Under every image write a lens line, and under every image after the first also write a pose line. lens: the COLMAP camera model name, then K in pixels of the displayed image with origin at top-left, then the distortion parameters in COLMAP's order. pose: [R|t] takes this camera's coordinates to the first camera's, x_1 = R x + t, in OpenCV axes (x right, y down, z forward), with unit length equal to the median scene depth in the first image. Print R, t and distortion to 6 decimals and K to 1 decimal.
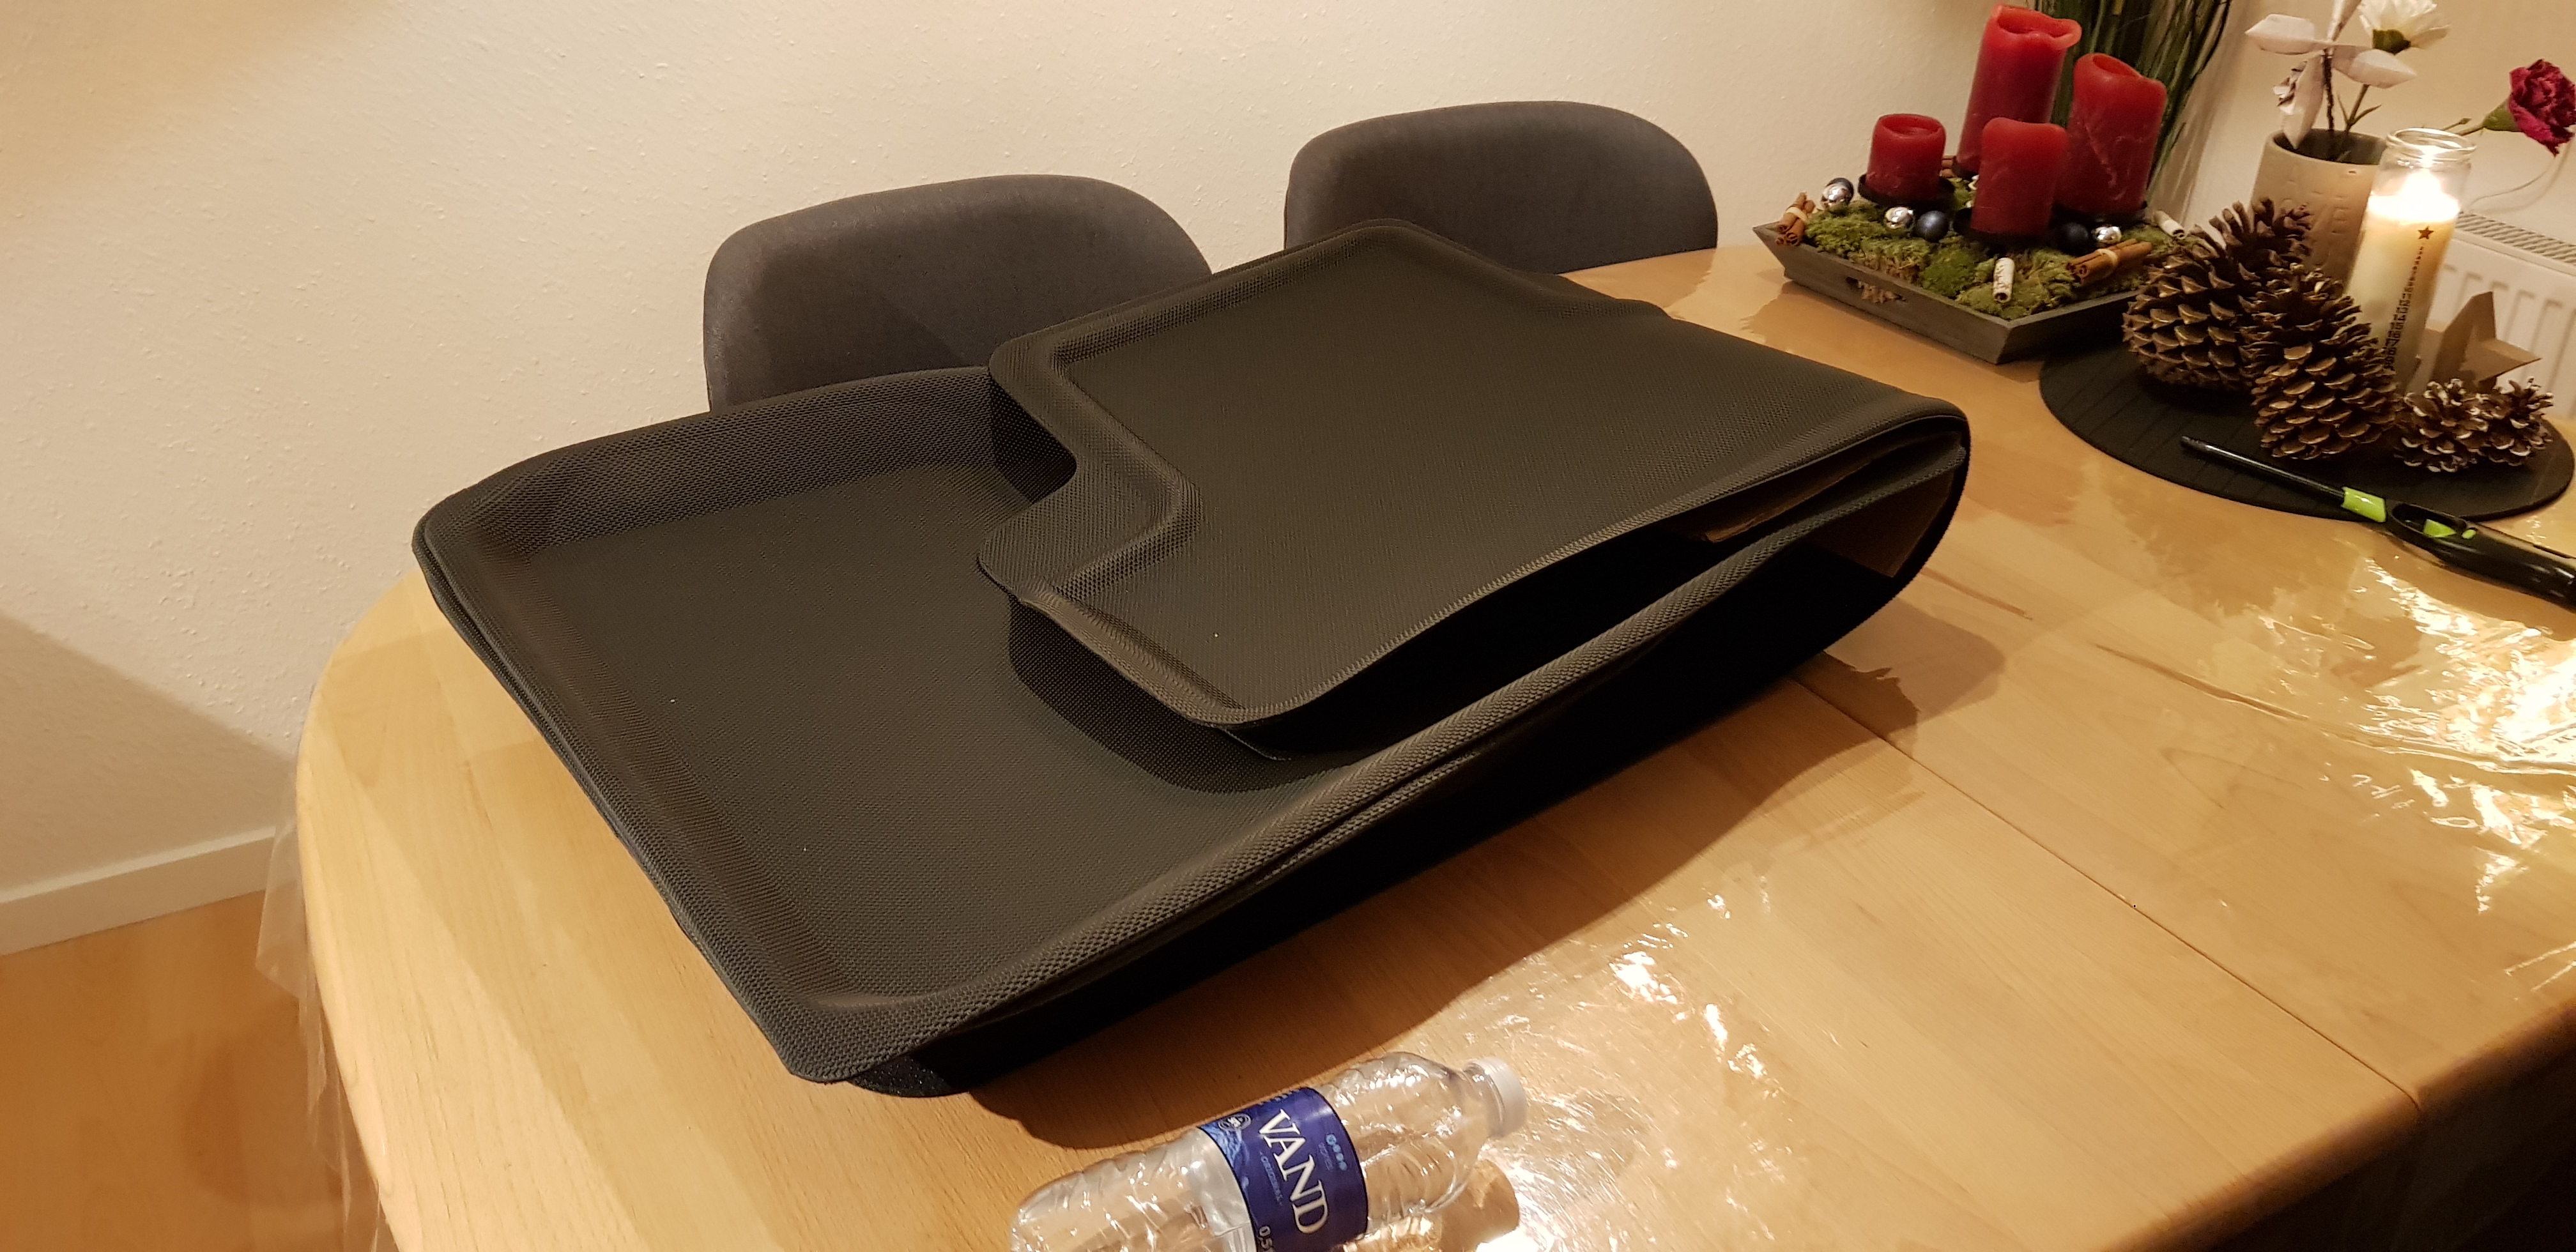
lens RADIAL K [[1940.4, 0, 1293.1], [0, 1940.4, 597.7], [0, 0, 1]] dist [0.003264, -0.033919]
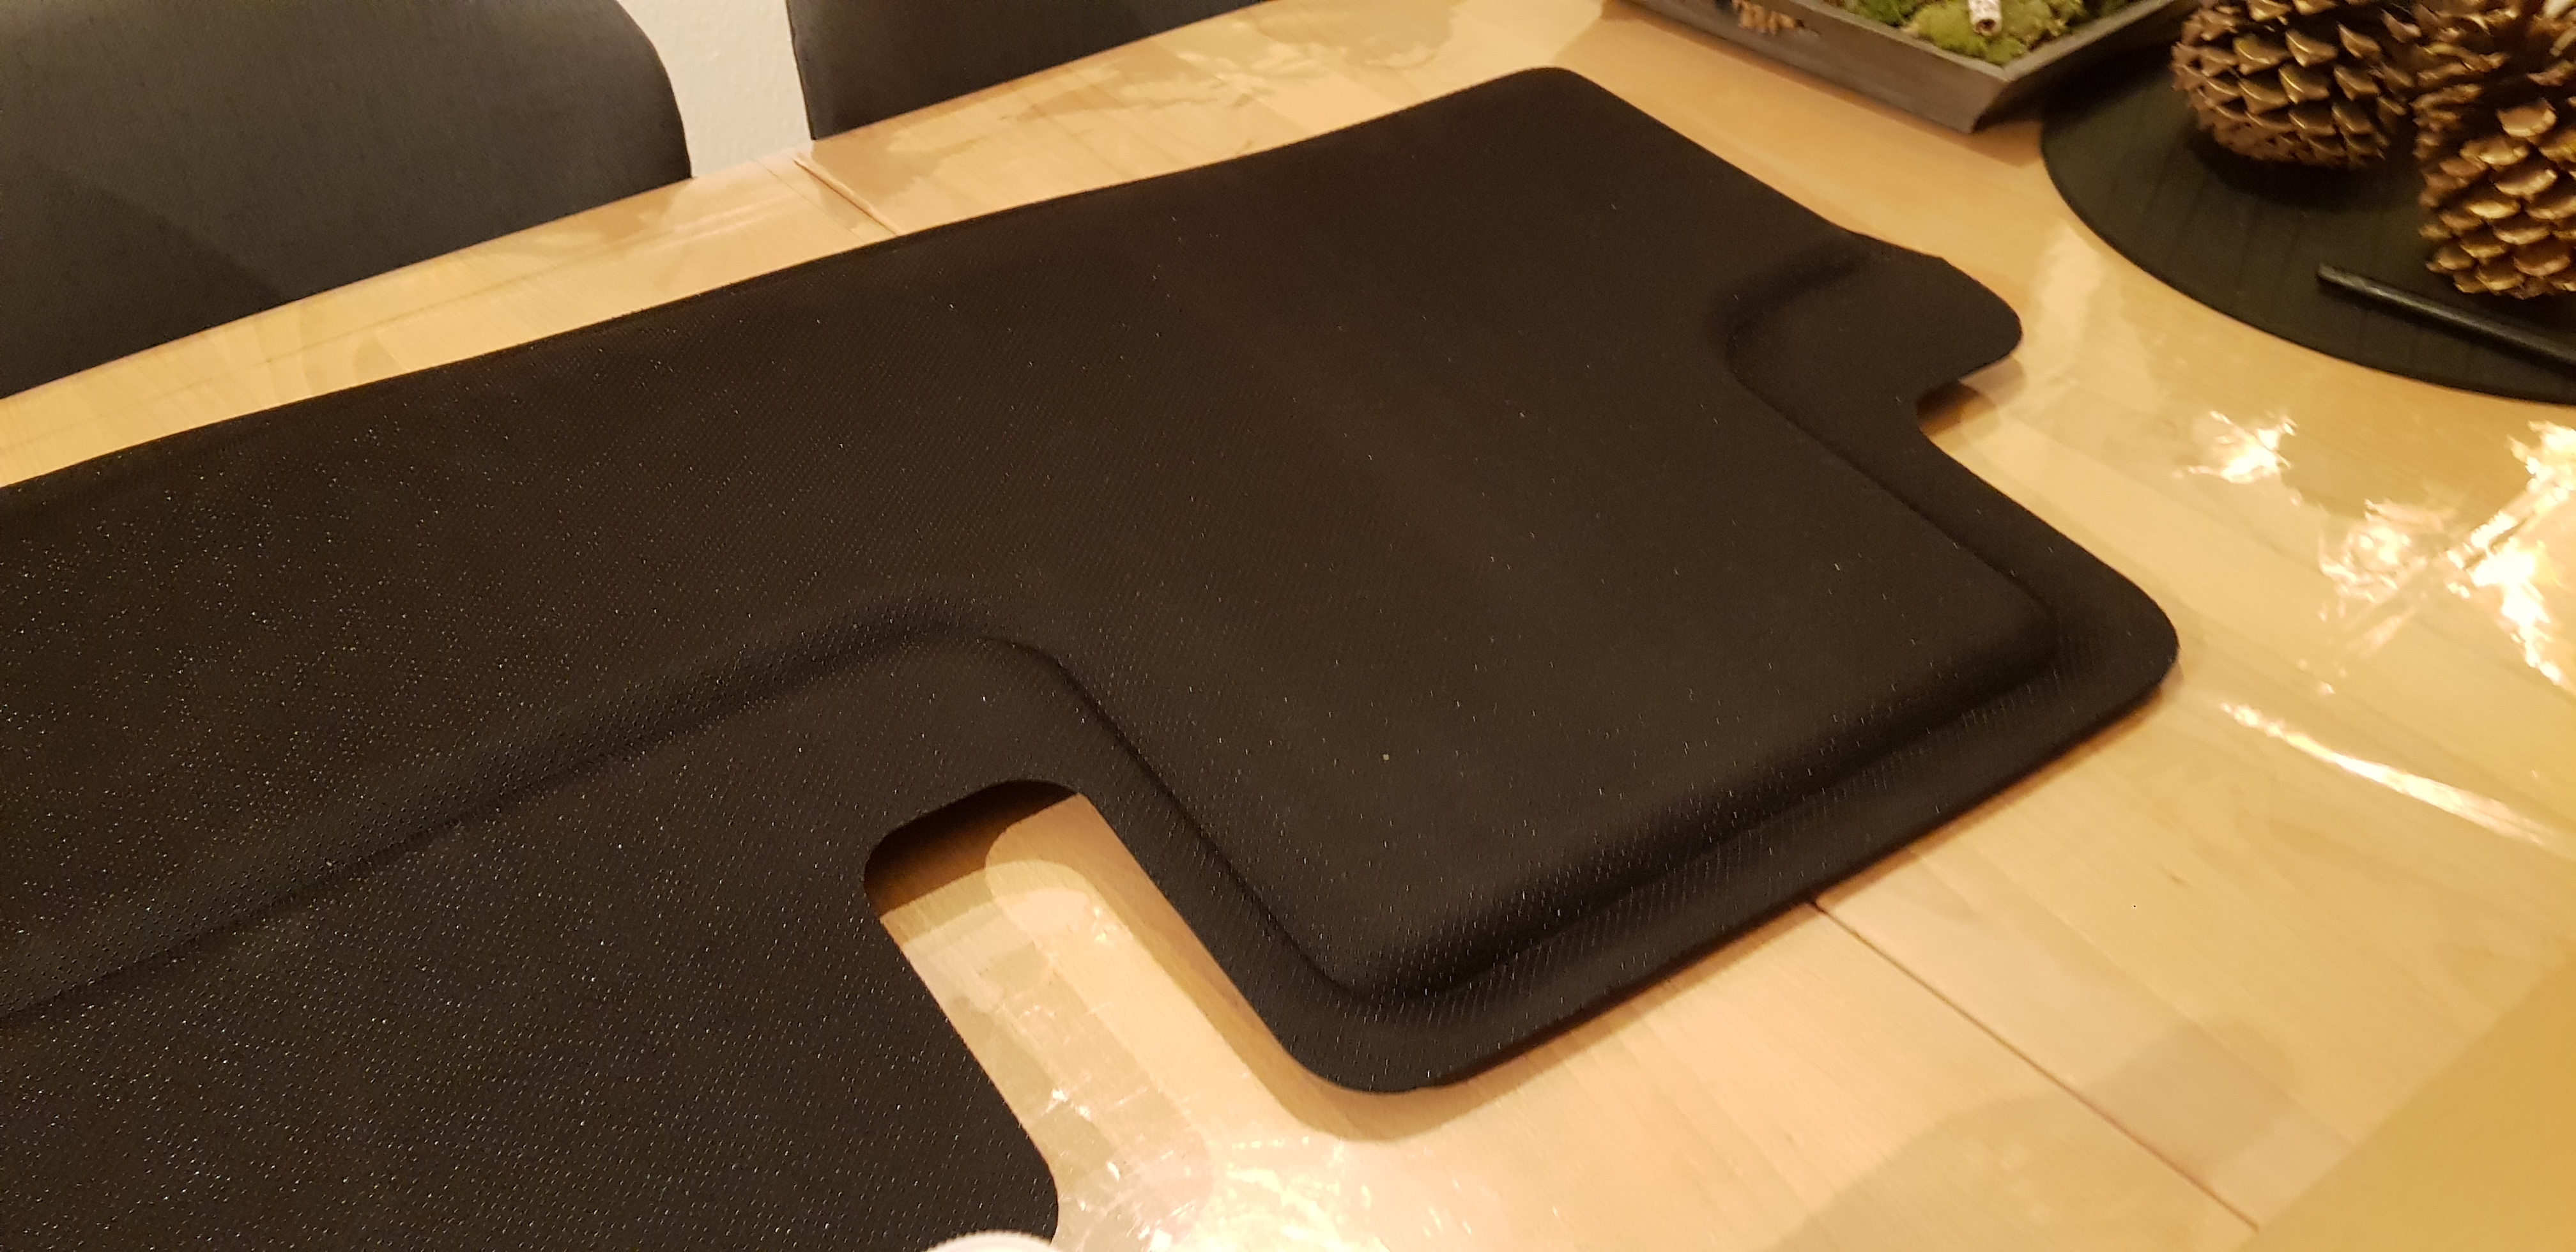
lens RADIAL K [[1940.4, 0, 1293.1], [0, 1940.4, 597.7], [0, 0, 1]] dist [0.003264, -0.033919]
pose [[0.981969, -0.110787, 0.153176, 0.039244], [0.081177, 0.978887, 0.187591, -0.114709], [-0.170725, -0.171775, 0.970230, 0.428983]]
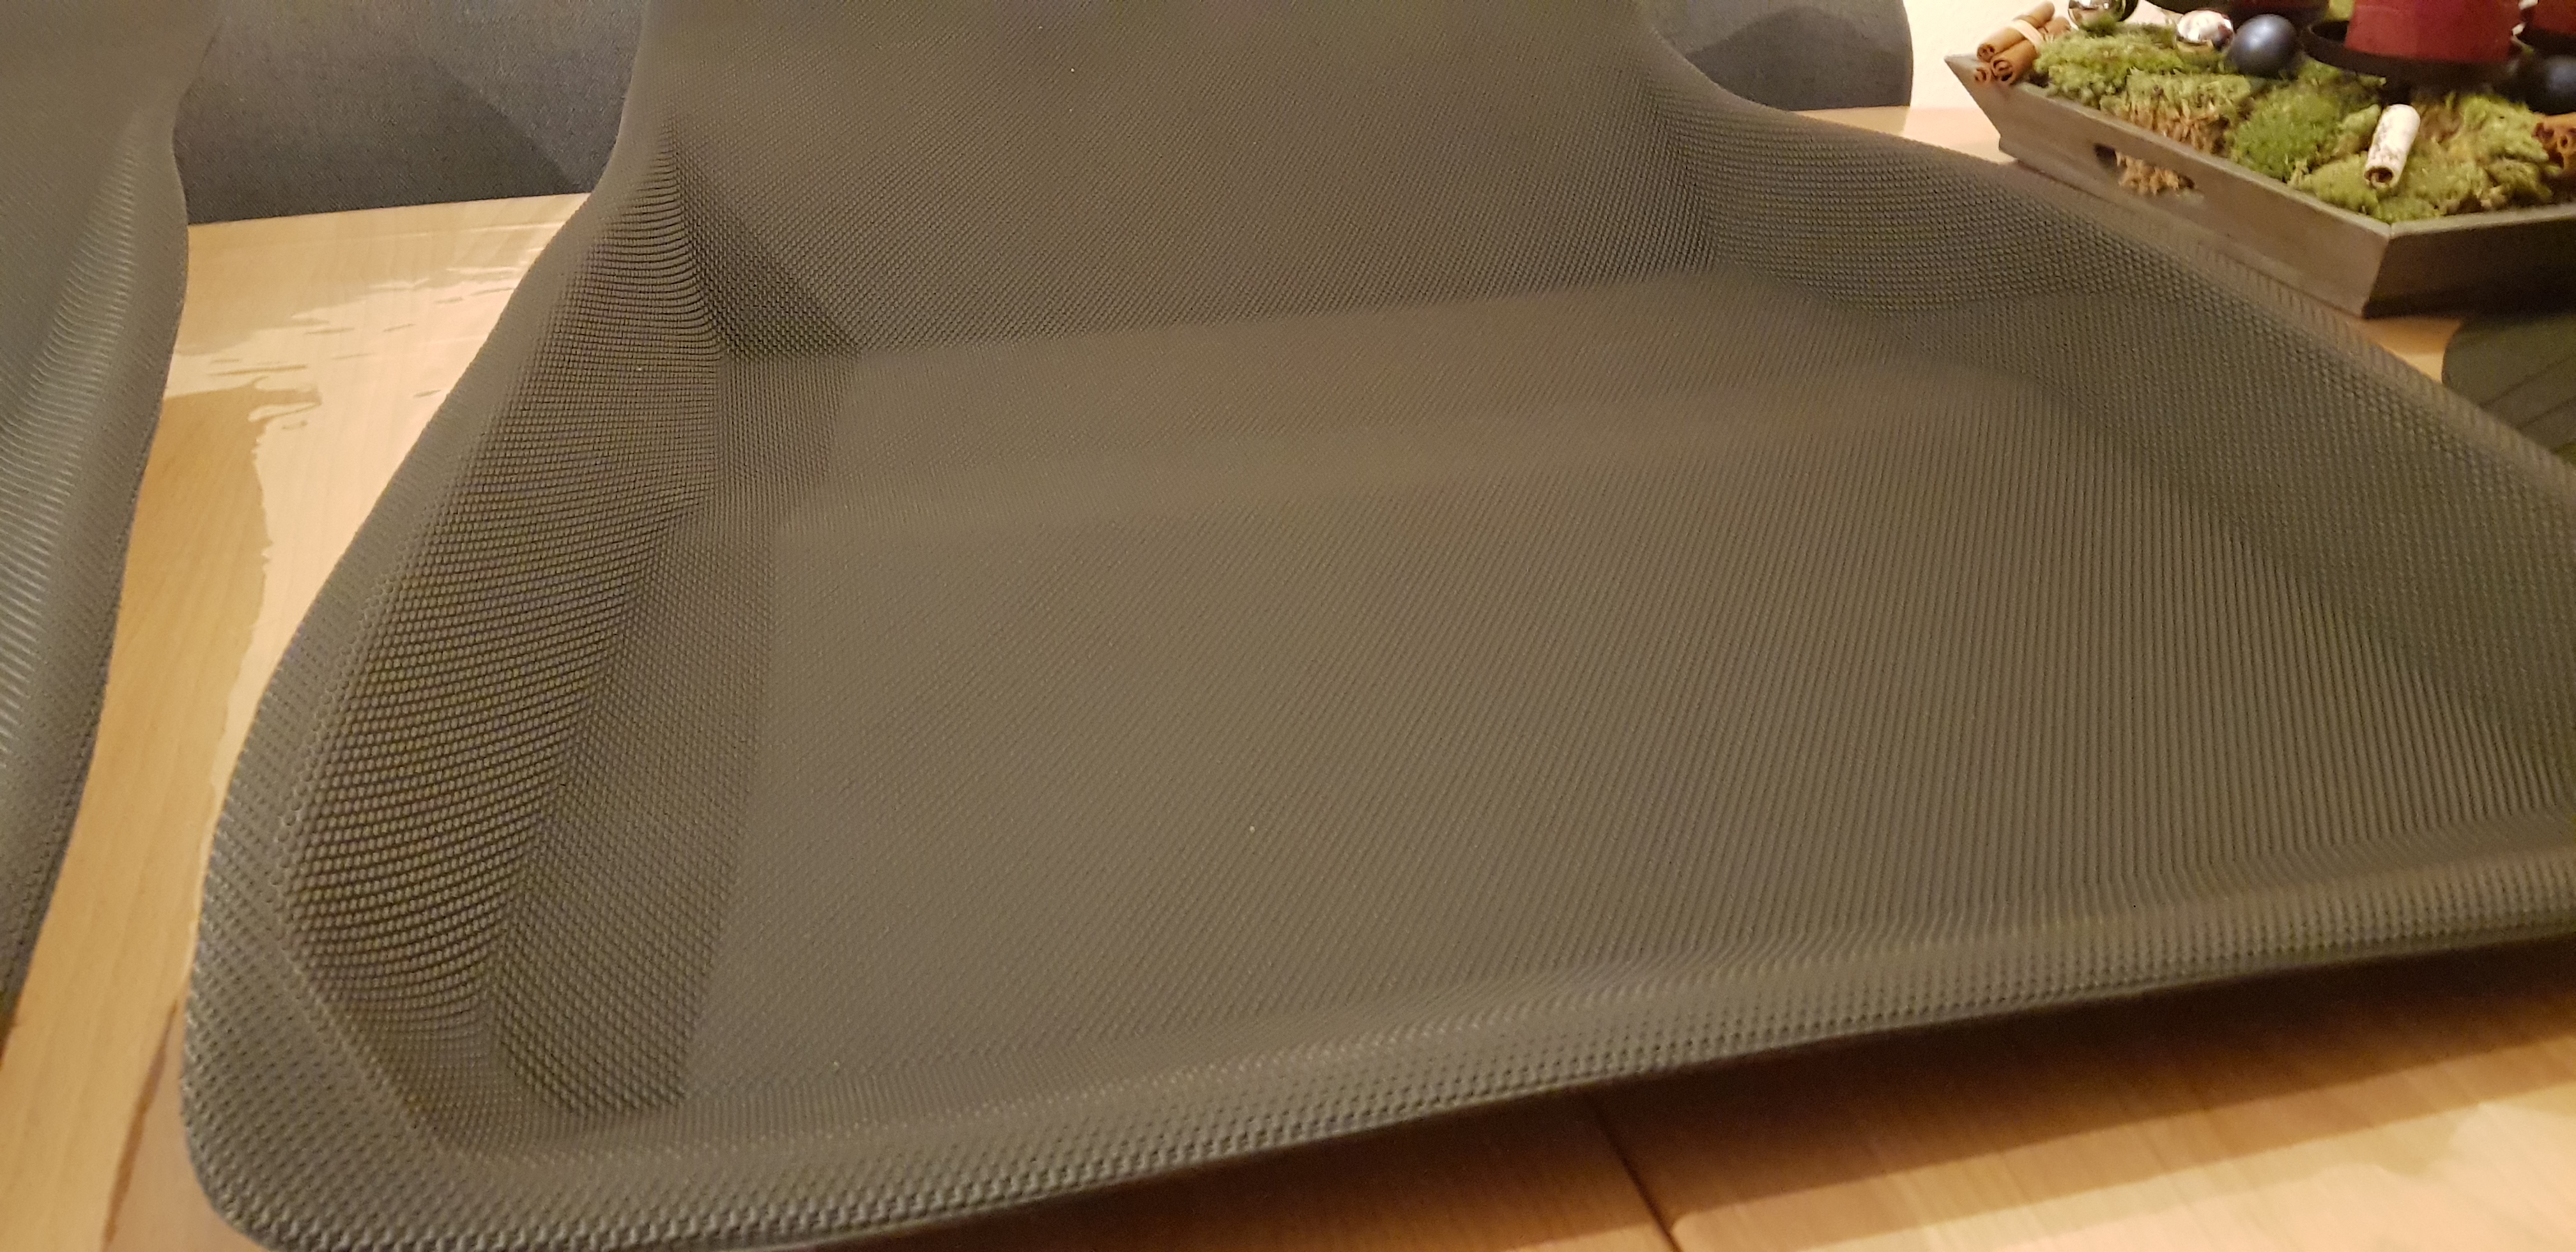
lens RADIAL K [[1940.4, 0, 1293.1], [0, 1940.4, 597.7], [0, 0, 1]] dist [0.003264, -0.033919]
pose [[0.971132, 0.113442, -0.209842, 0.219588], [-0.113183, 0.993485, 0.013284, -0.024779], [0.209982, 0.010850, 0.977645, 0.478995]]
